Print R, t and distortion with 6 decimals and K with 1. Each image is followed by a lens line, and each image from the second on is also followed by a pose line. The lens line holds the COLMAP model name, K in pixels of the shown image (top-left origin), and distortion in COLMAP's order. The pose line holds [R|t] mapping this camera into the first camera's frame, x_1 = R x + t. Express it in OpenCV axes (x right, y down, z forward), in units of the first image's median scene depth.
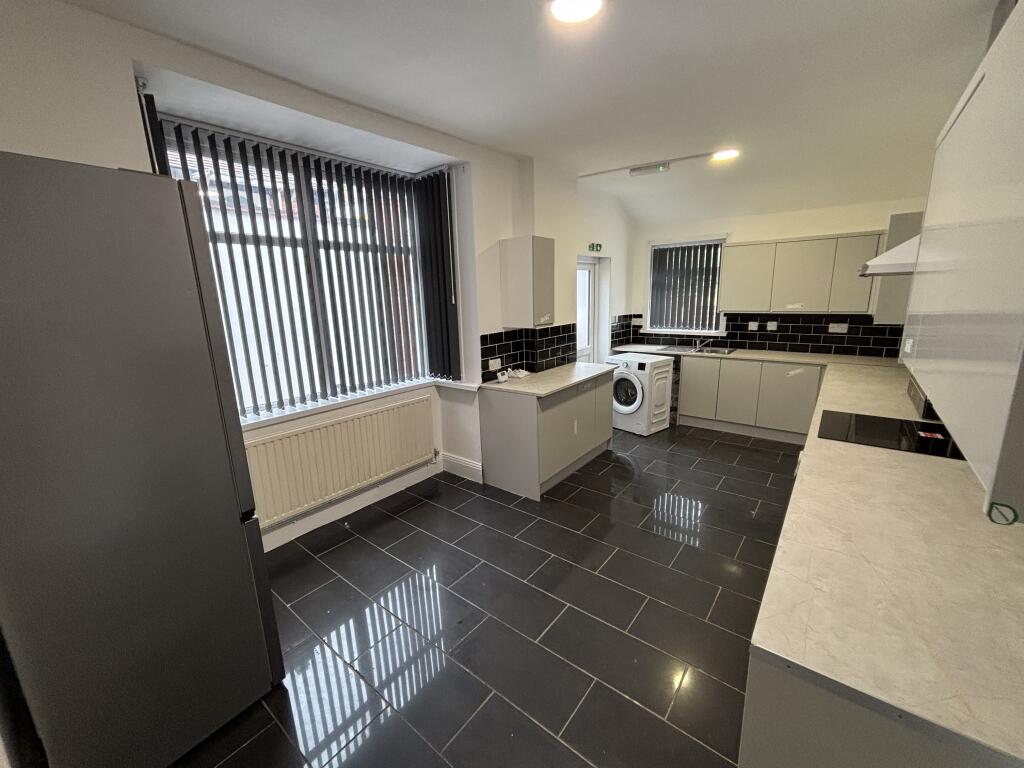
lens RADIAL K [[415.2, 0, 512.0], [0, 415.2, 384.0], [0, 0, 1]] dist [-0.008362, -0.000503]
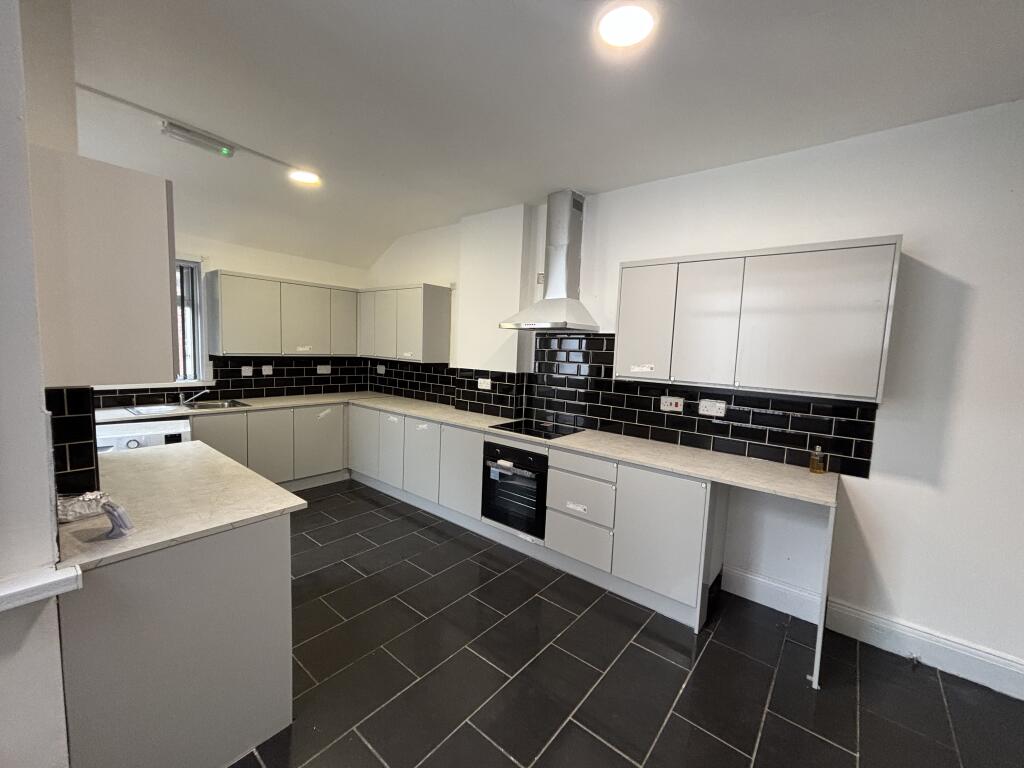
lens RADIAL K [[415.2, 0, 512.0], [0, 415.2, 384.0], [0, 0, 1]] dist [-0.008362, -0.000503]
pose [[0.013421, -0.064420, 0.997833, -0.288870], [0.176030, 0.982489, 0.061062, -0.074052], [-0.984293, 0.174829, 0.024526, 0.471619]]
